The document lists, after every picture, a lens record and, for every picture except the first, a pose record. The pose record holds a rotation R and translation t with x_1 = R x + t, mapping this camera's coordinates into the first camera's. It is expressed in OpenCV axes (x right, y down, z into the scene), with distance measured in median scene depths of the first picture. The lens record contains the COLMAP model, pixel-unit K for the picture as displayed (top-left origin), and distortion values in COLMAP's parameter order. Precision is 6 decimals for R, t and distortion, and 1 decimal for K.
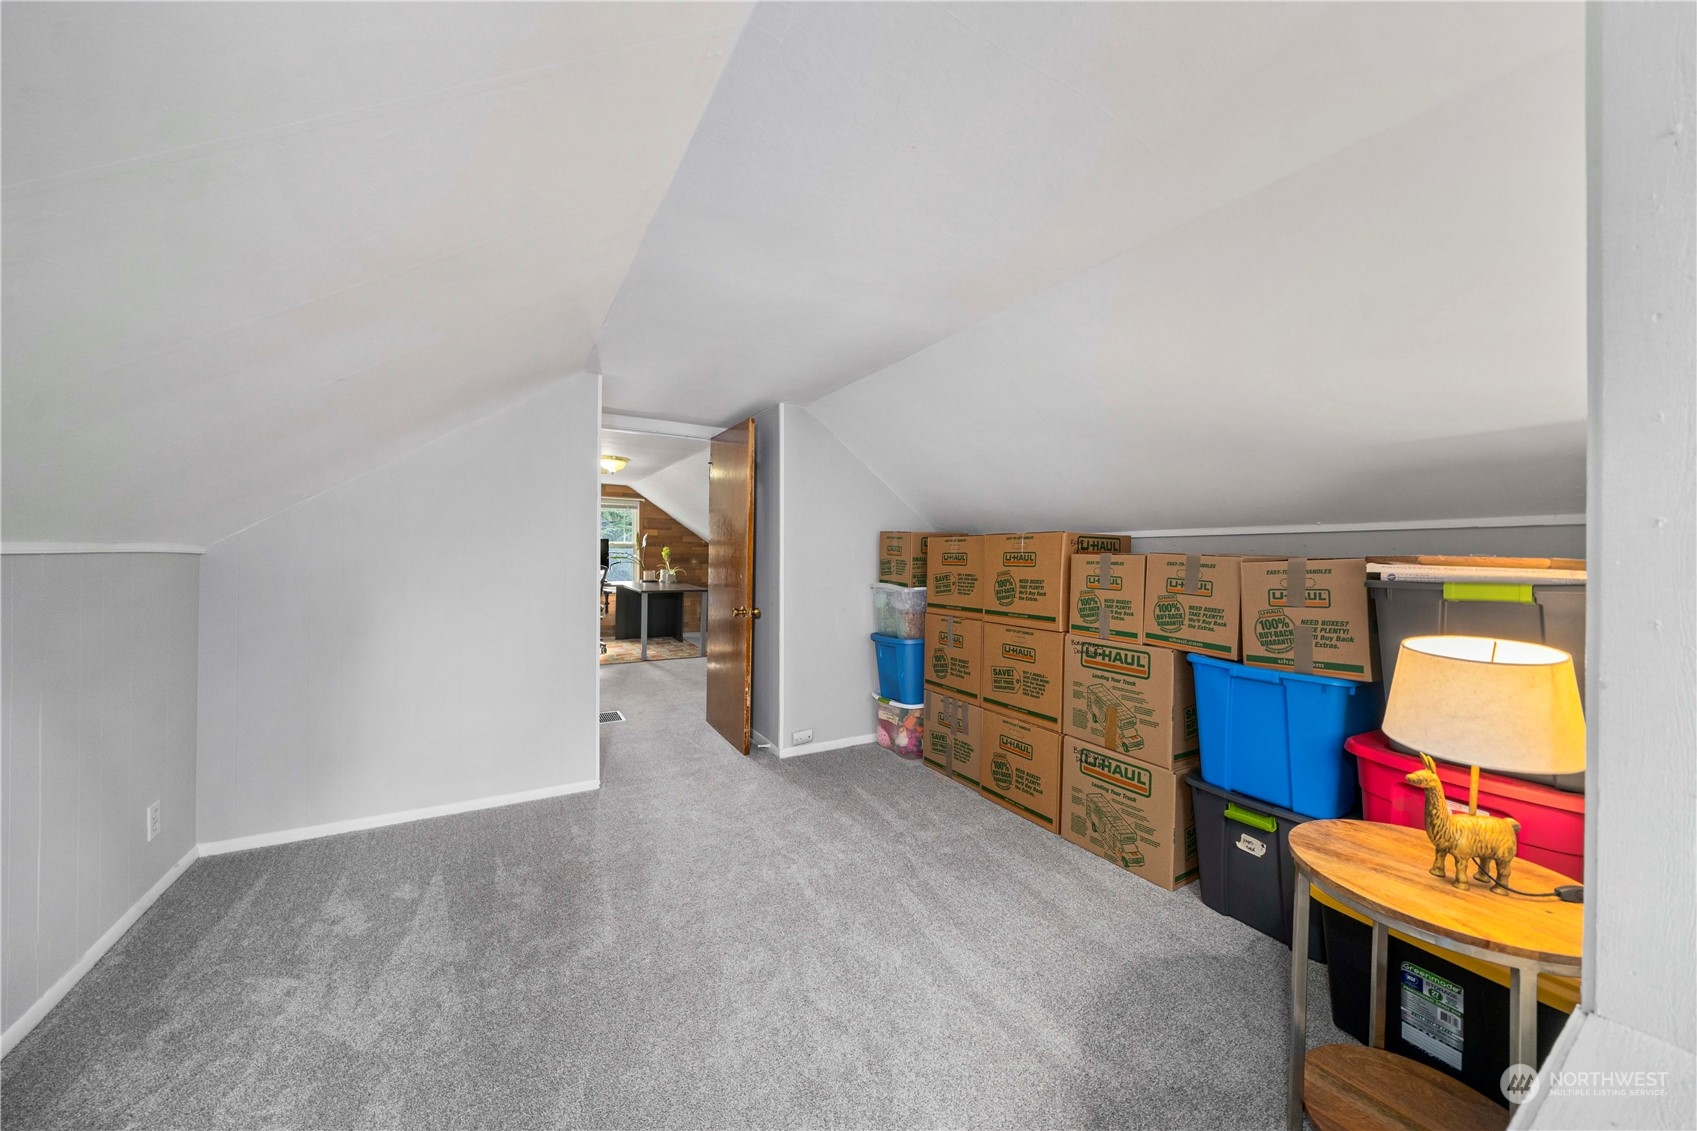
lens RADIAL K [[609.3, 0, 856.8], [0, 609.3, 551.2], [0, 0, 1]] dist [-0.001838, -0.001422]
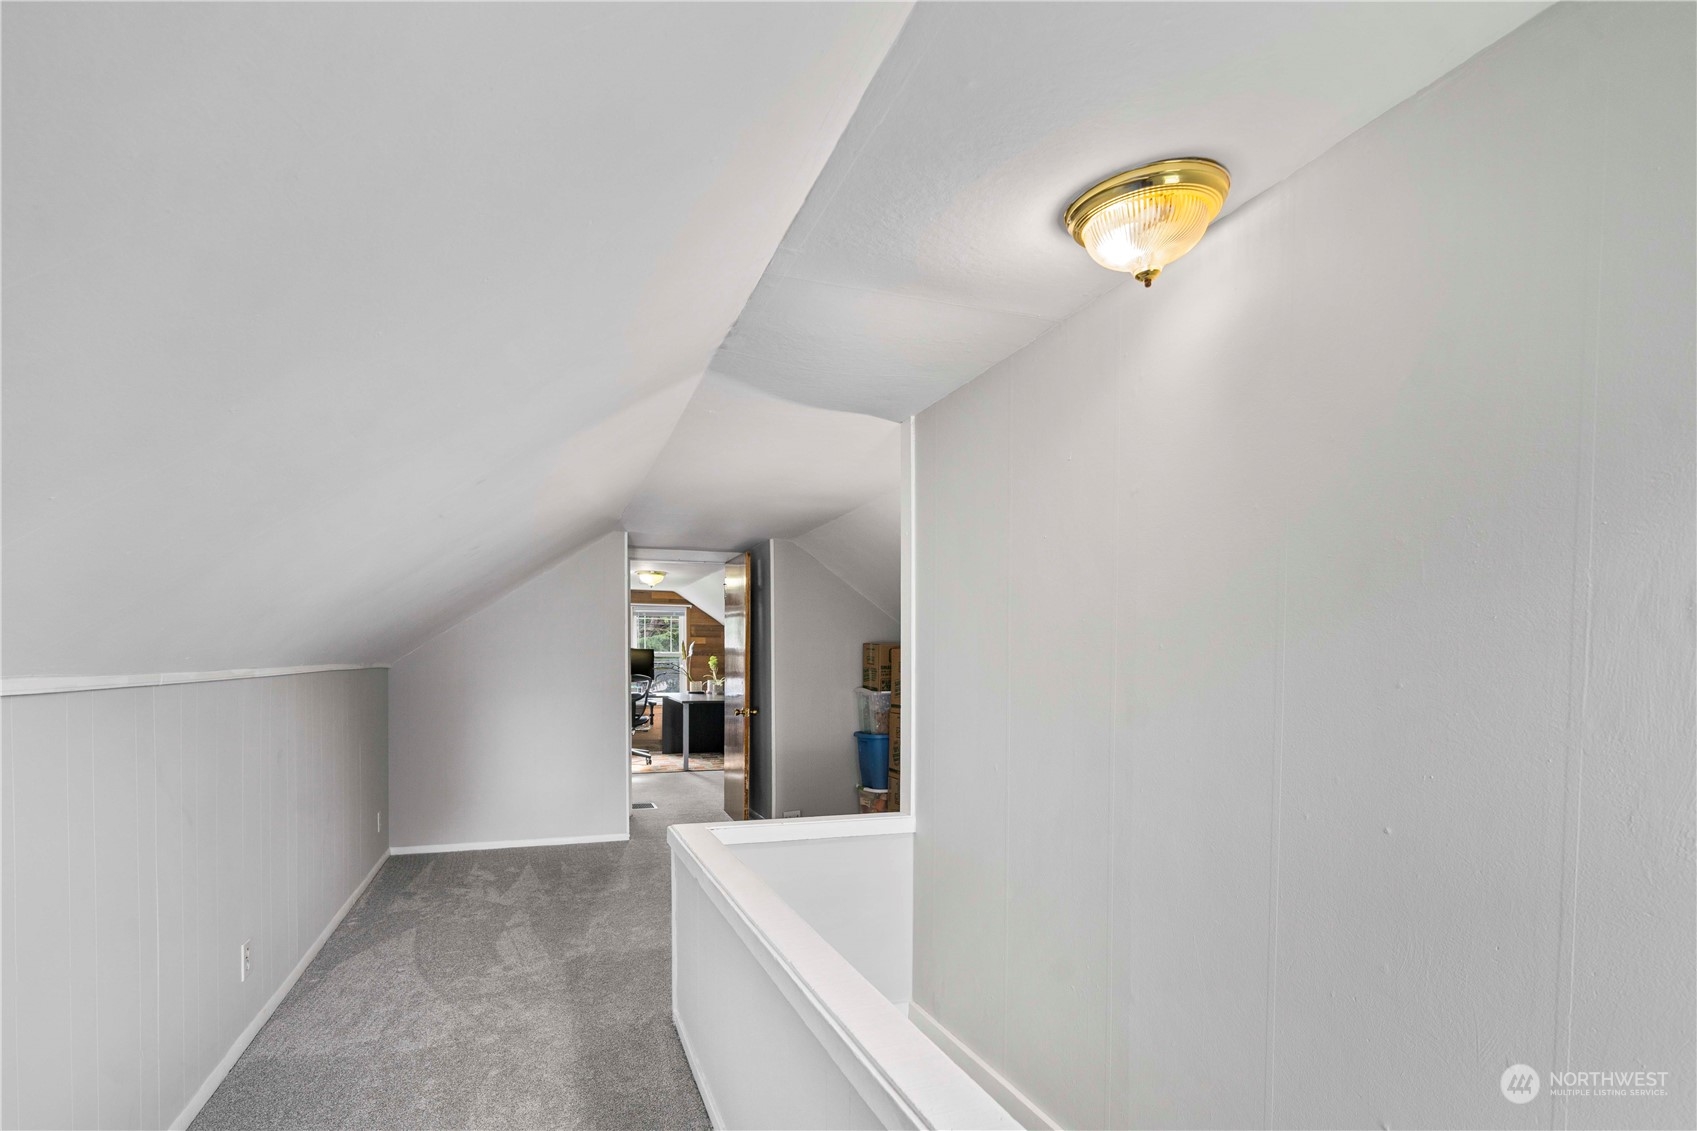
lens RADIAL K [[811.1, 0, 852.3], [0, 811.1, 657.1], [0, 0, 1]] dist [0.002084, 0.001406]
pose [[0.986305, -0.011257, -0.164545, 0.378750], [0.011279, 0.999936, -0.000803, -0.007814], [0.164544, -0.001064, 0.986369, -0.716425]]
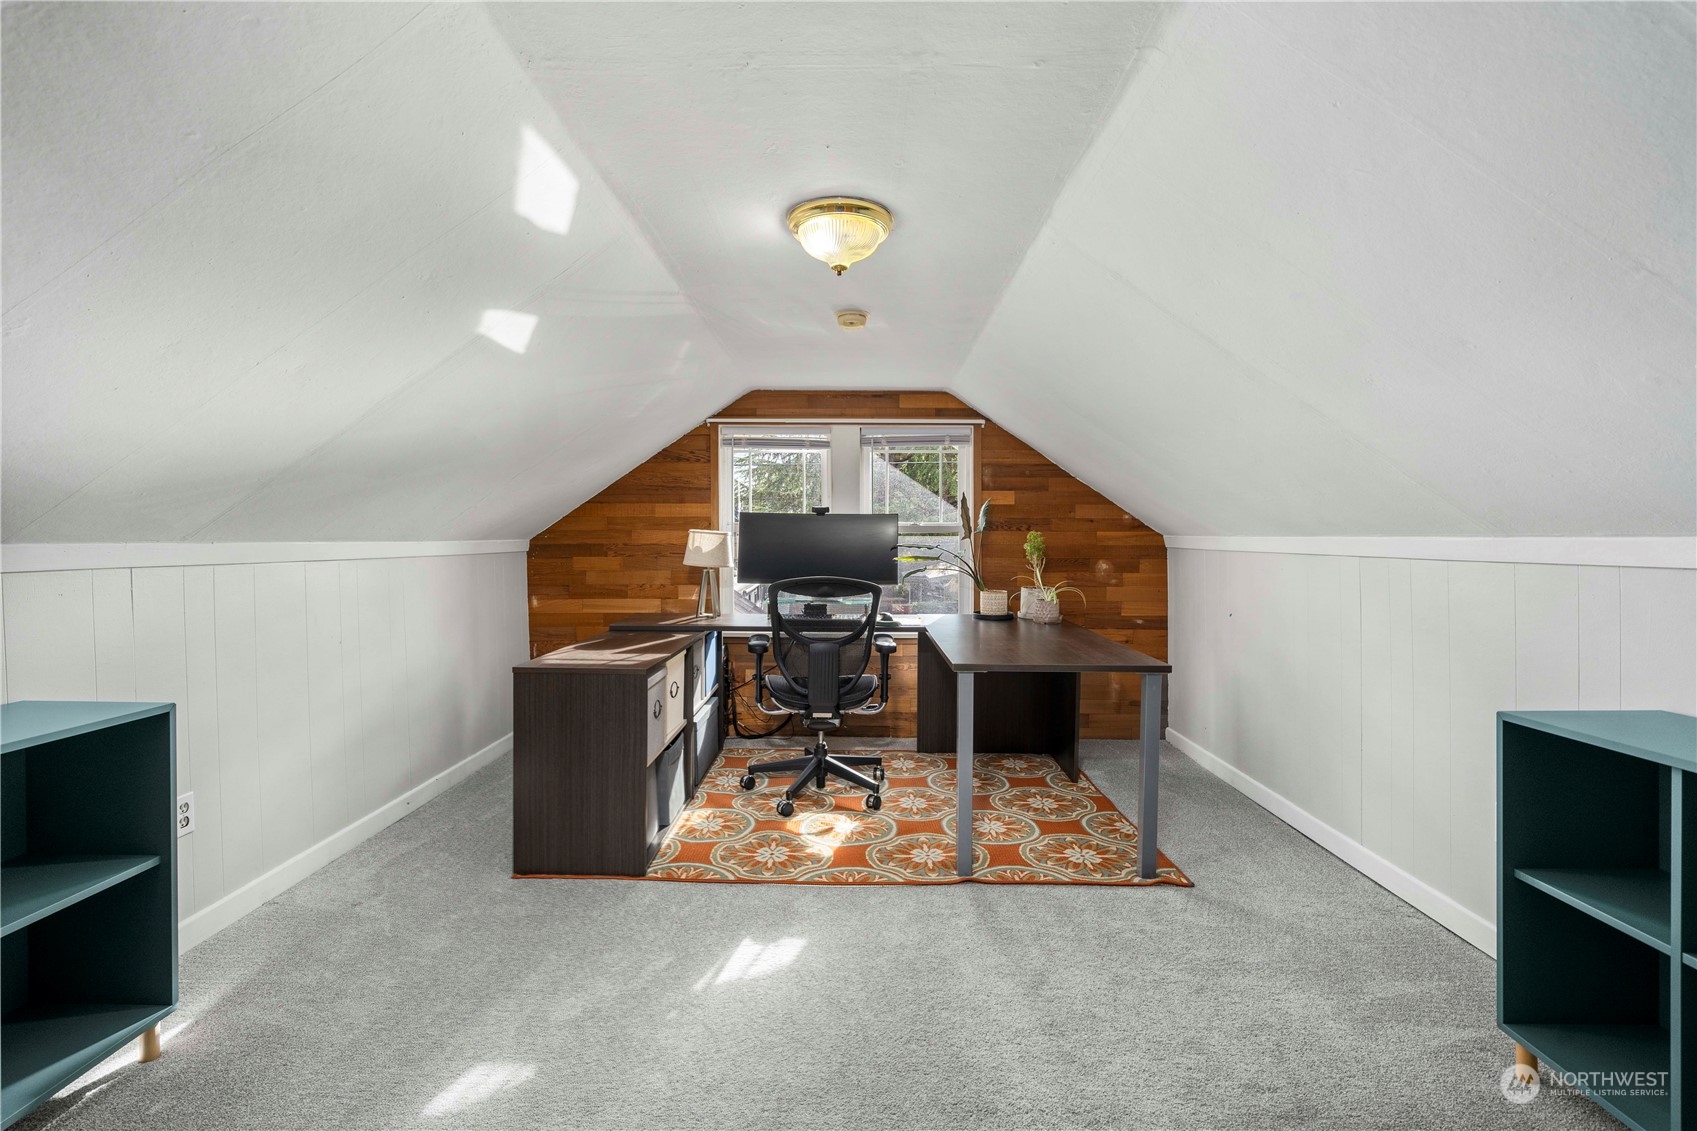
lens RADIAL K [[796.8, 0, 848.9], [0, 796.8, 557.4], [0, 0, 1]] dist [0.006350, -0.000911]
pose [[0.863054, 0.003564, -0.505099, -0.573309], [0.008455, 0.999733, 0.021502, -0.006939], [0.505041, -0.022828, 0.862793, 1.812249]]
